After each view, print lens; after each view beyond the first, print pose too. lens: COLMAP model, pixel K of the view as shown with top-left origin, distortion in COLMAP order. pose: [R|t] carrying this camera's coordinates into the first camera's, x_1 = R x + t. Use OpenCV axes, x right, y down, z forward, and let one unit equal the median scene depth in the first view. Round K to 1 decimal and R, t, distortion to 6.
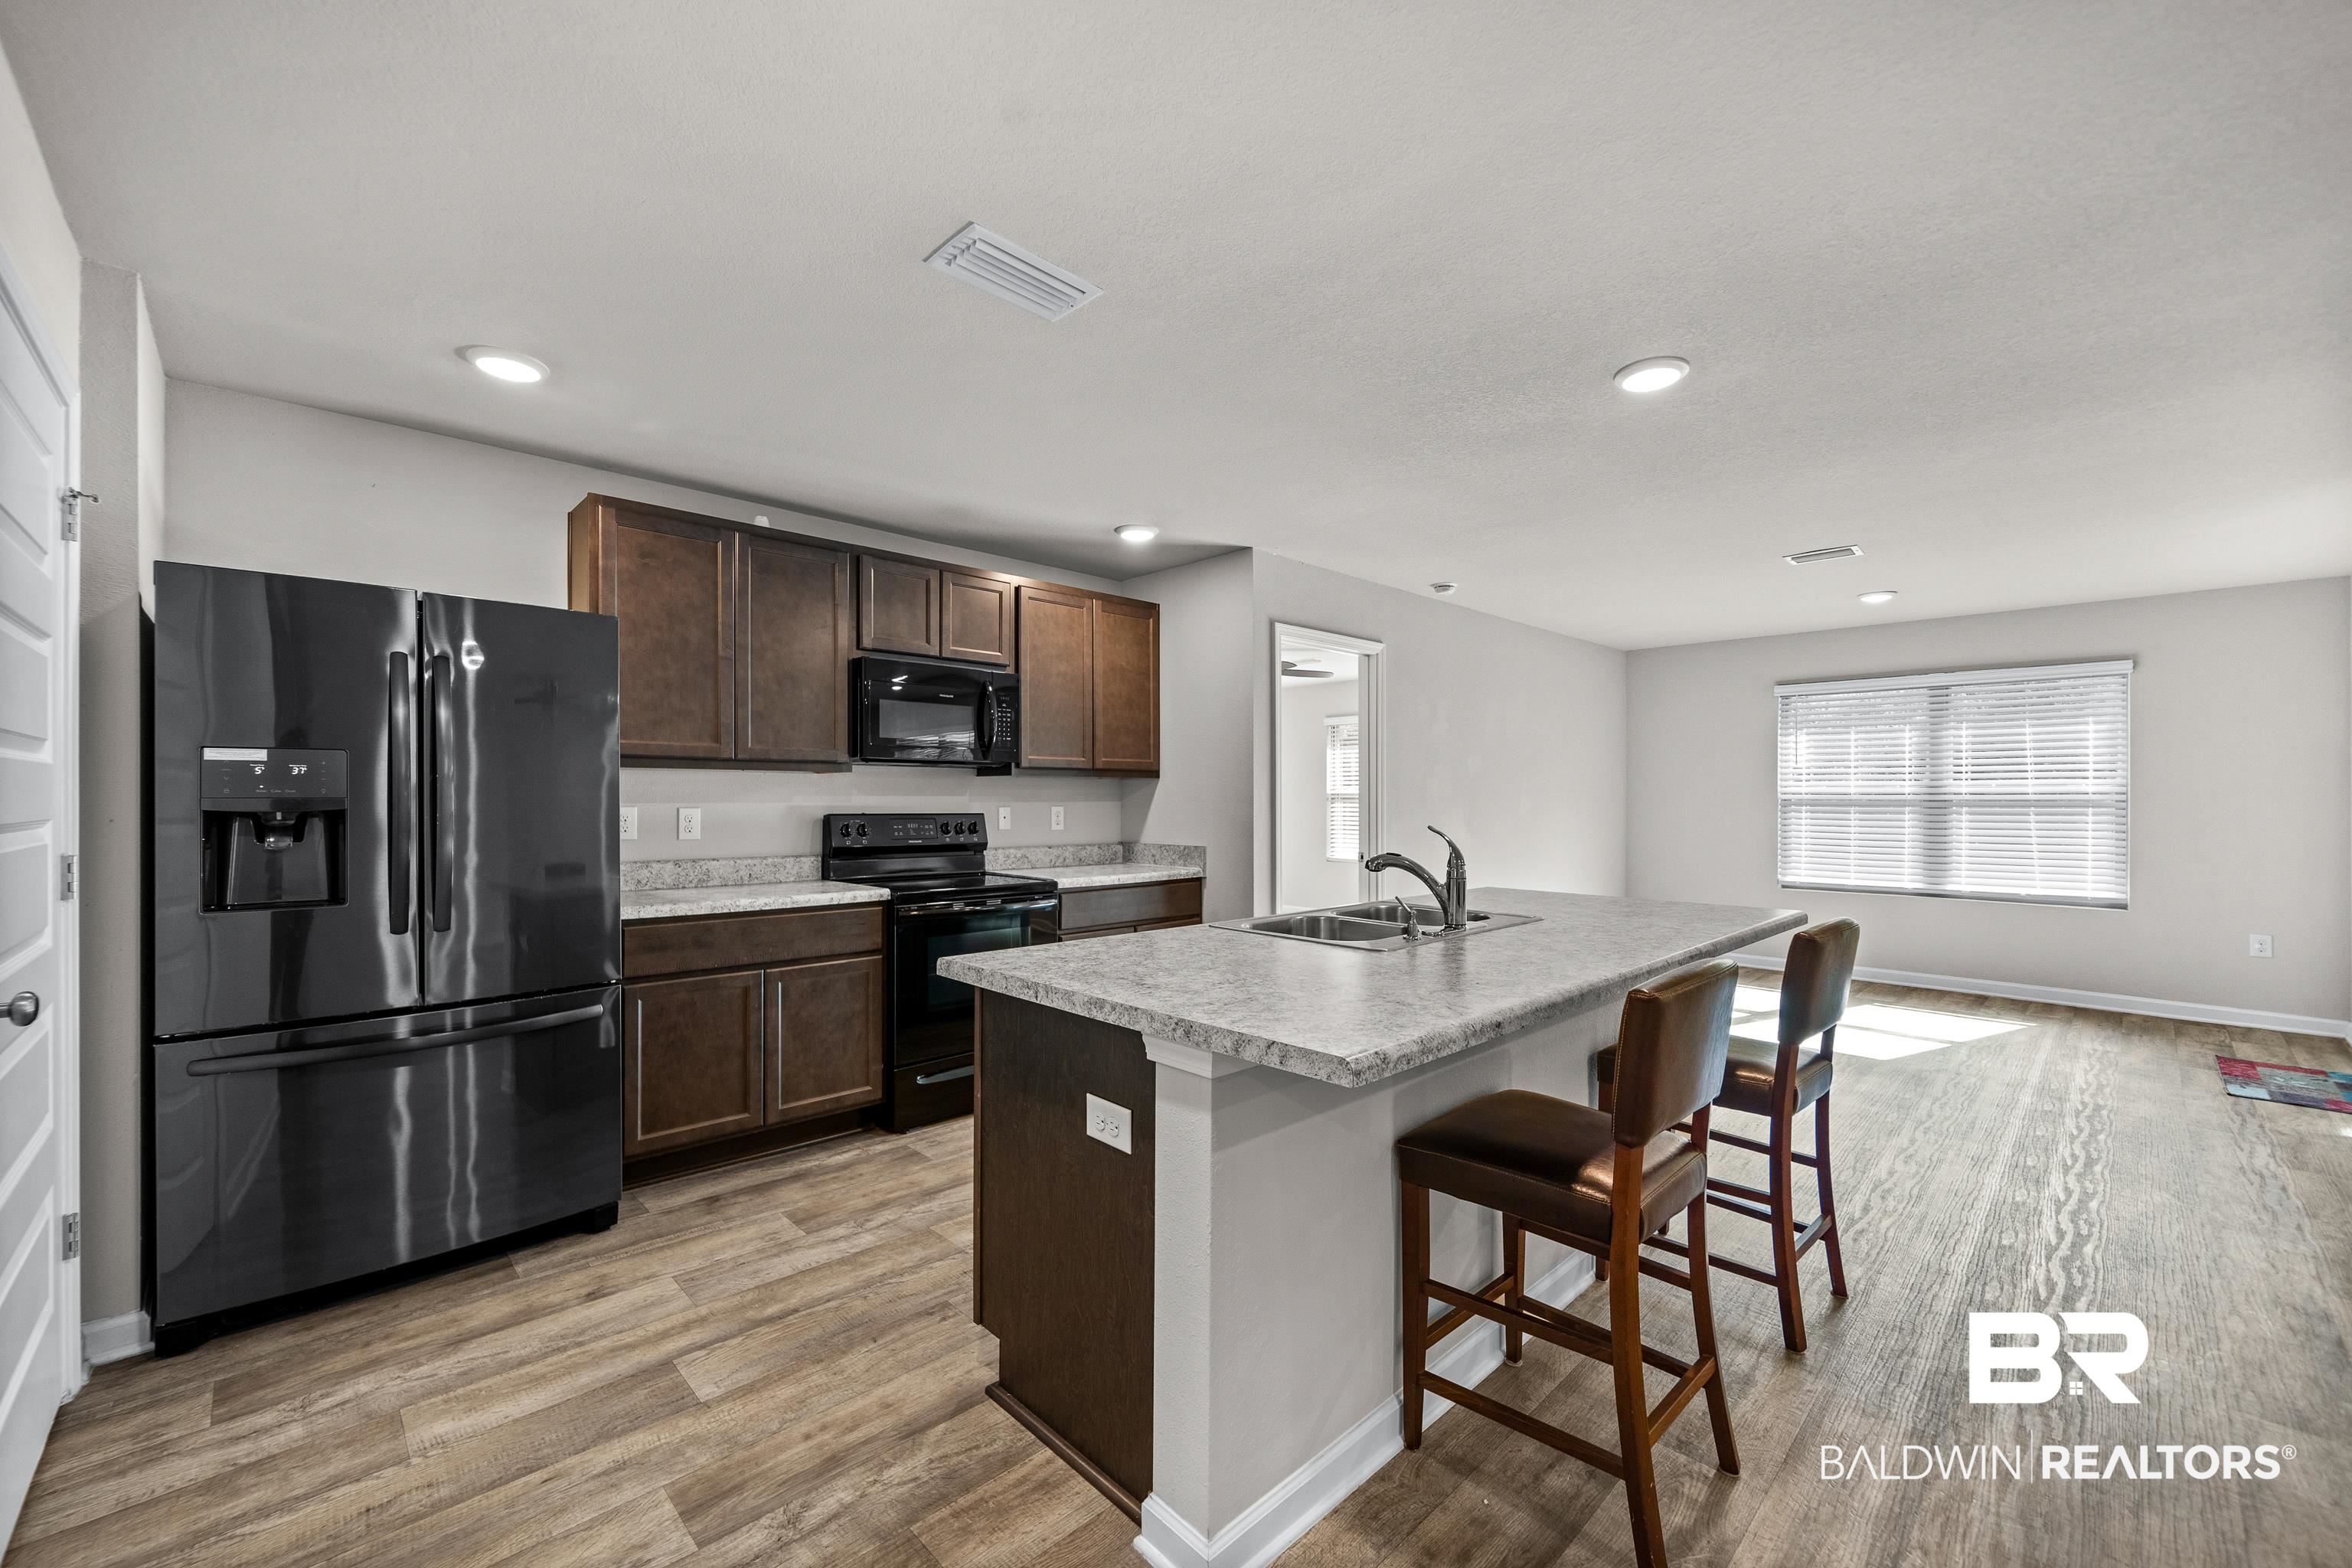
lens RADIAL K [[932.3, 0, 1173.5], [0, 932.3, 801.5], [0, 0, 1]] dist [-0.000077, 0.000186]
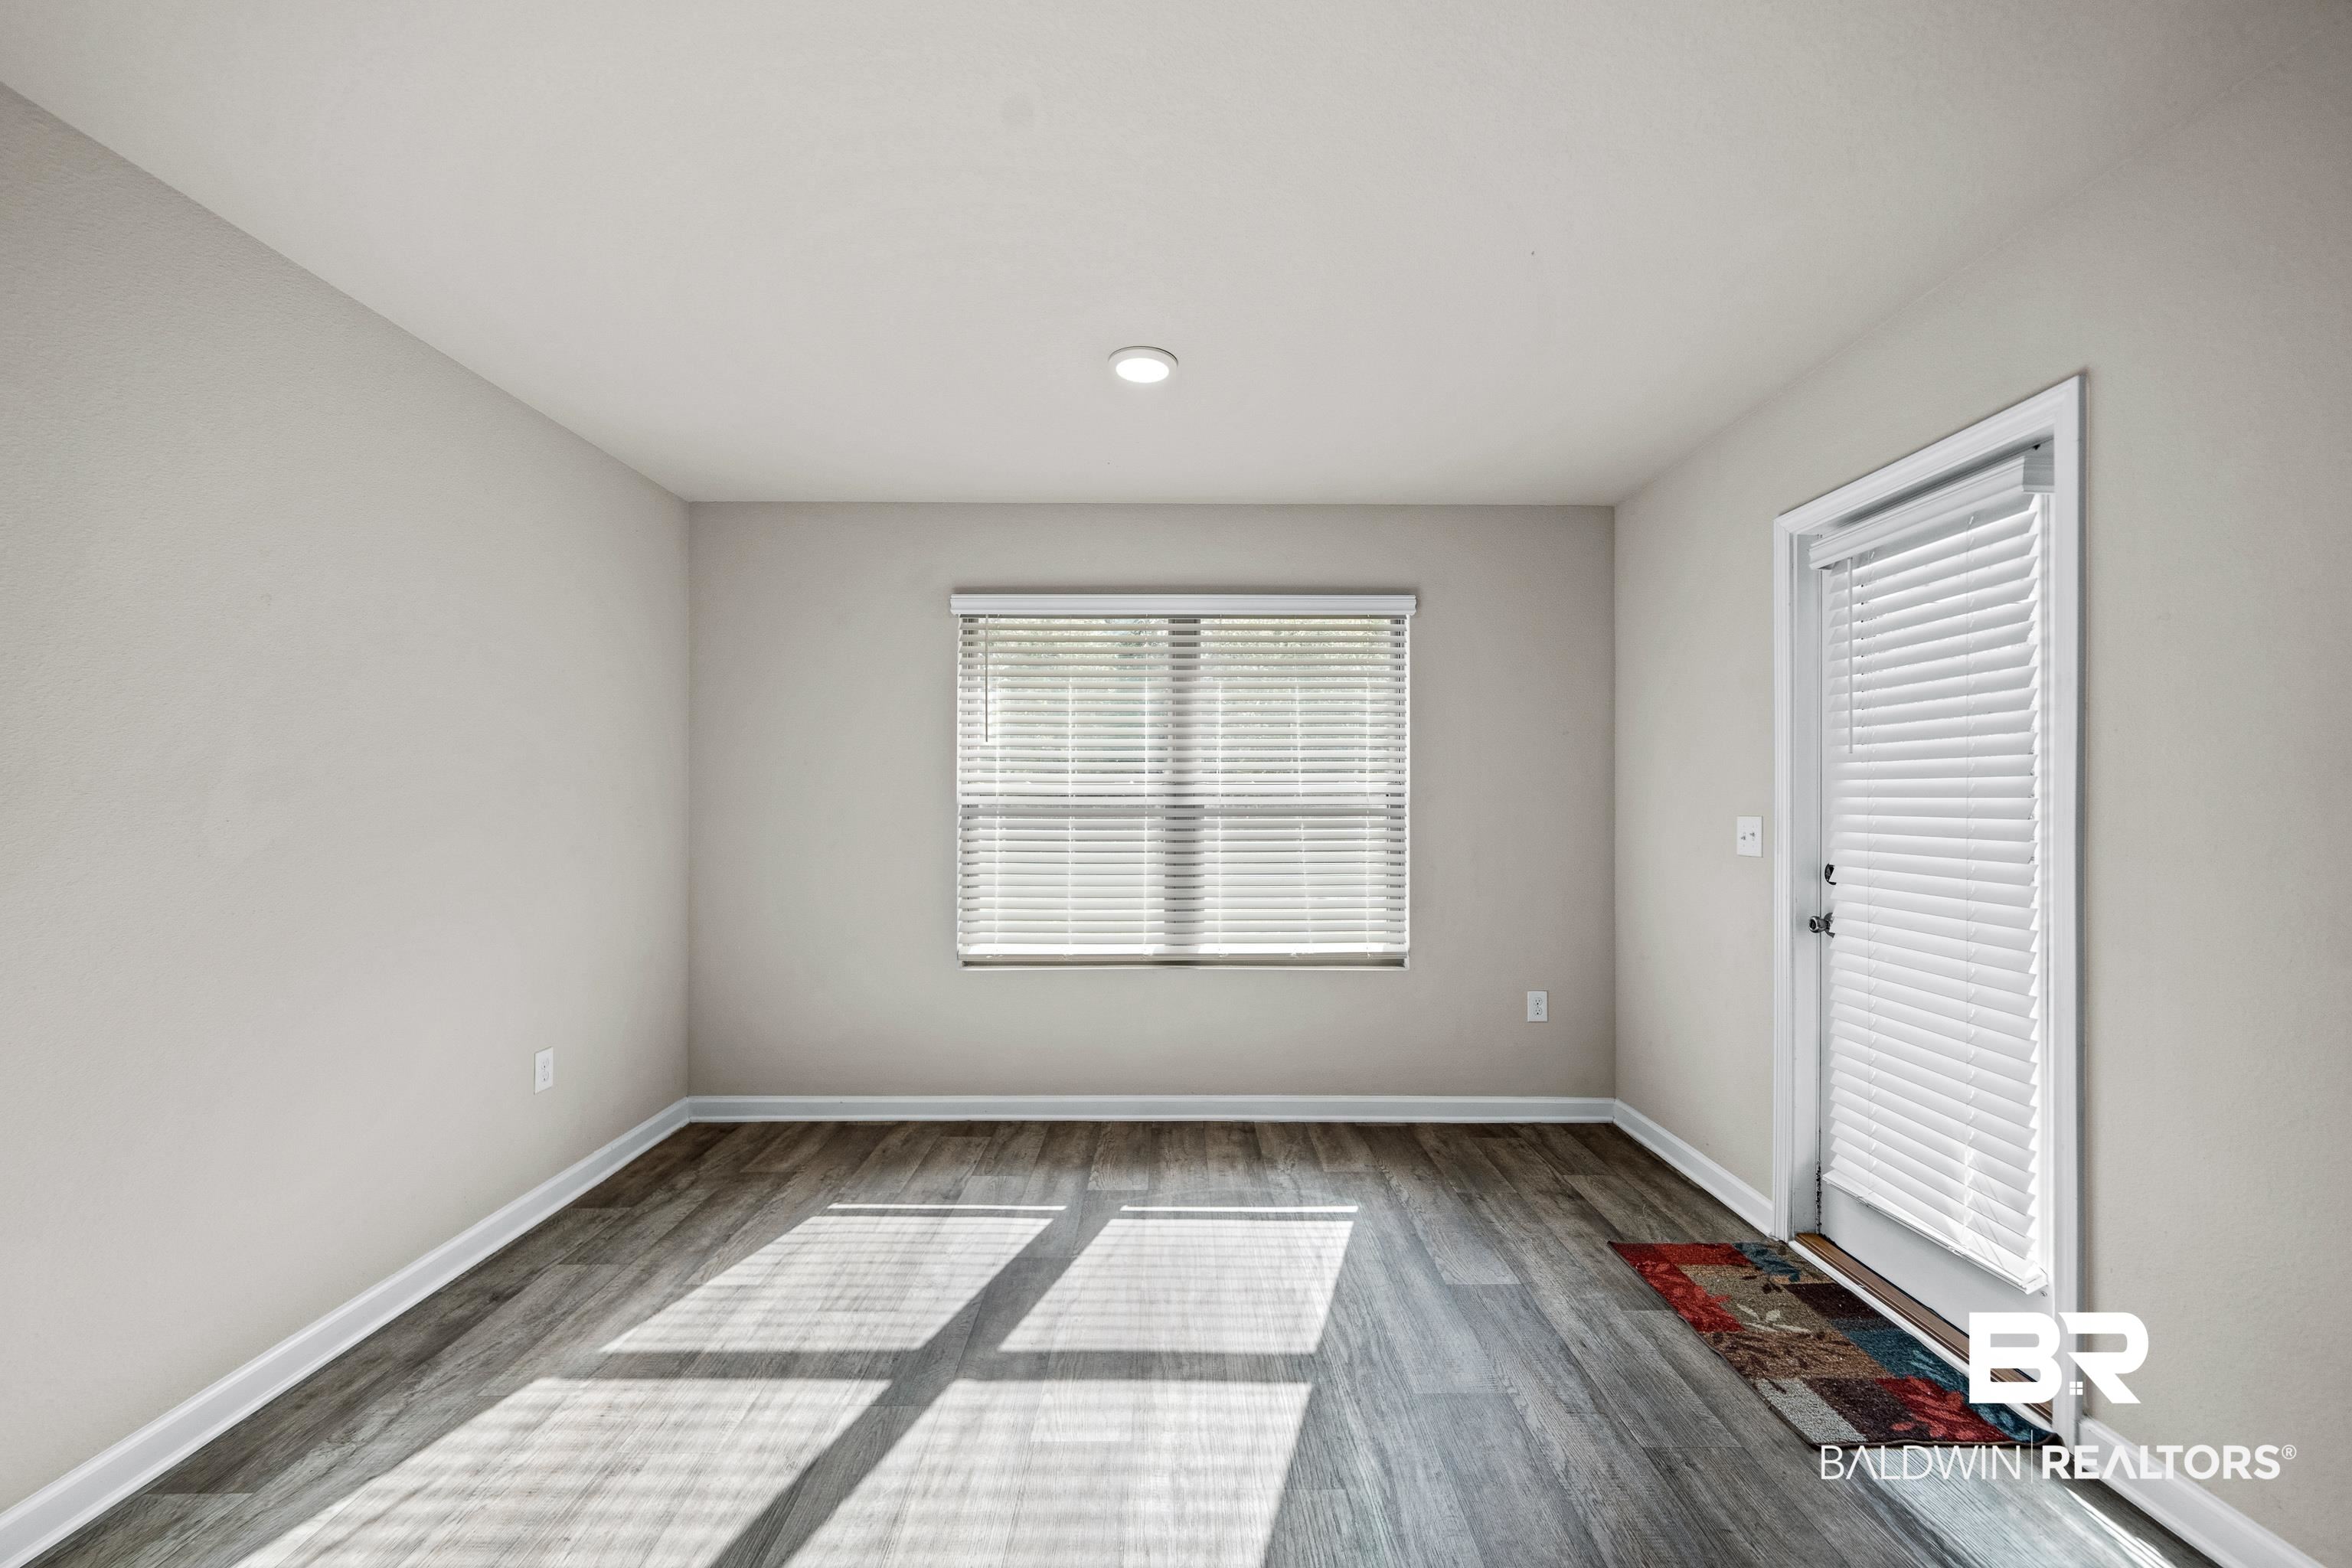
lens RADIAL K [[932.3, 0, 1173.5], [0, 932.3, 801.5], [0, 0, 1]] dist [-0.000077, 0.000186]
pose [[0.689033, -0.001505, 0.724729, 0.552492], [0.003955, 0.999991, -0.001683, -0.004639], [-0.724719, 0.004026, 0.689032, 0.864637]]
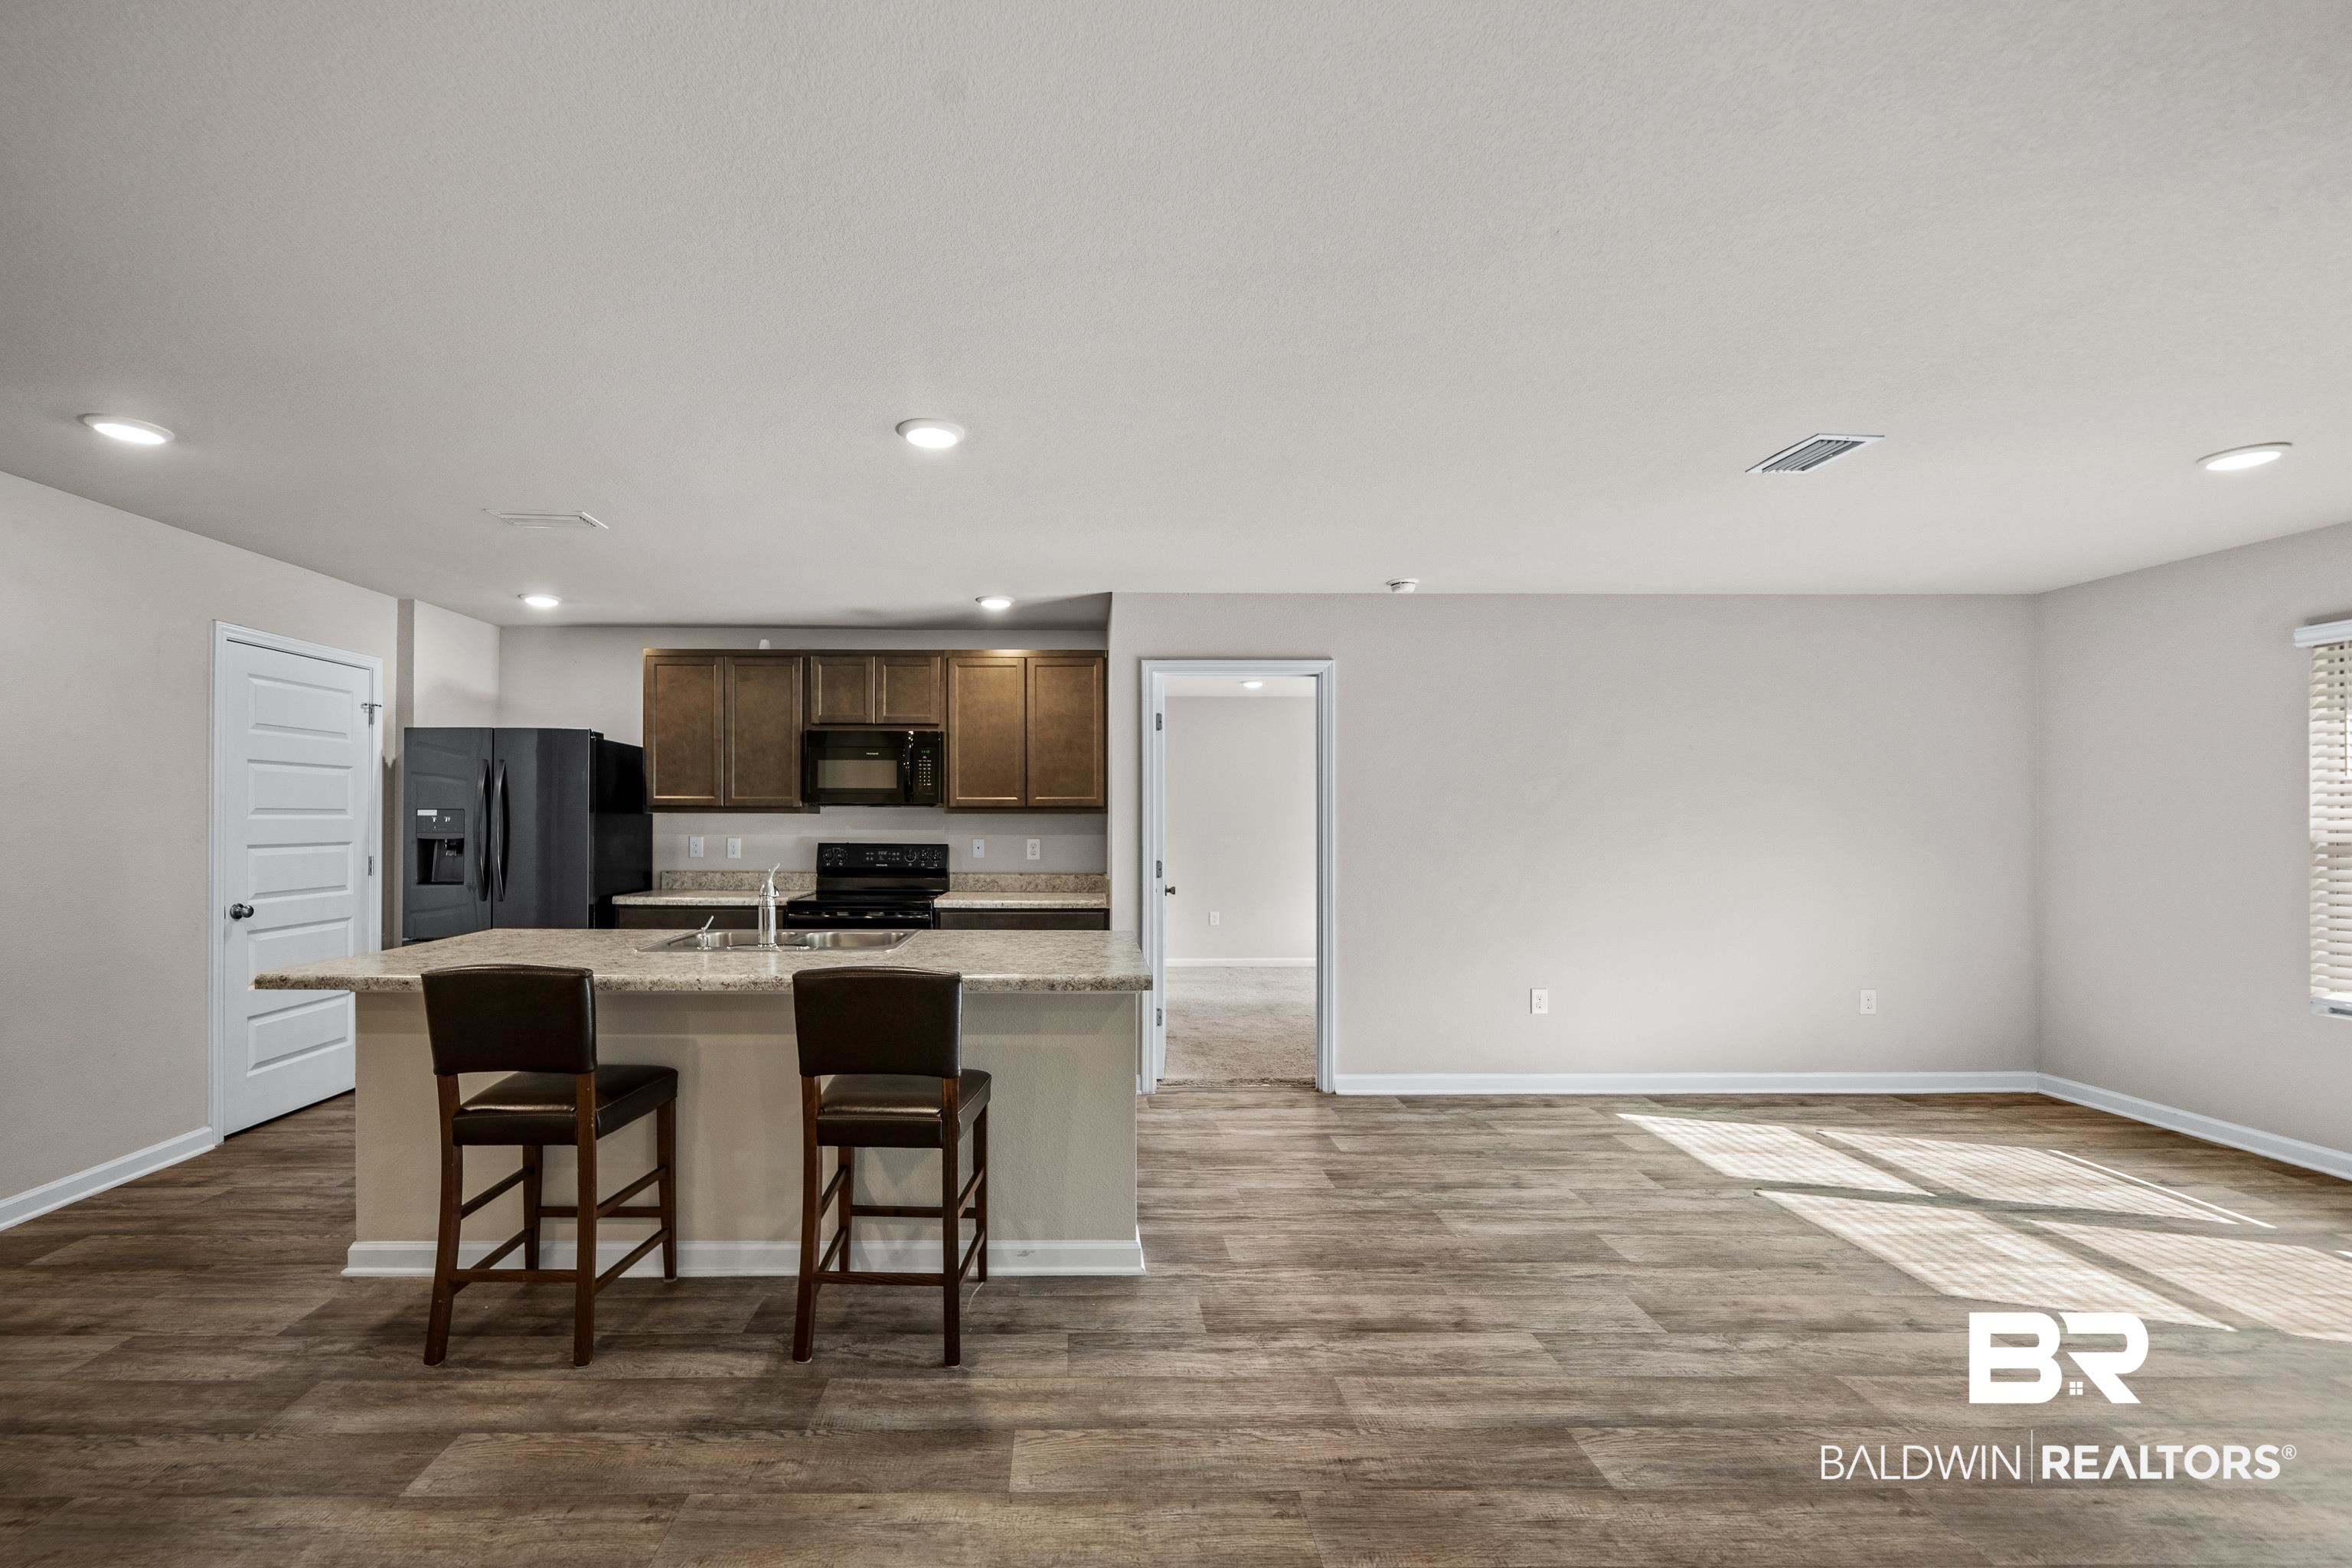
lens RADIAL K [[980.5, 0, 1077.8], [0, 980.5, 812.3], [0, 0, 1]] dist [0.000741, 0.000166]
pose [[0.720819, -0.004566, -0.693108, 0.856491], [-0.004556, 0.999925, -0.011326, -0.016095], [0.693108, 0.011322, 0.720744, 0.200150]]
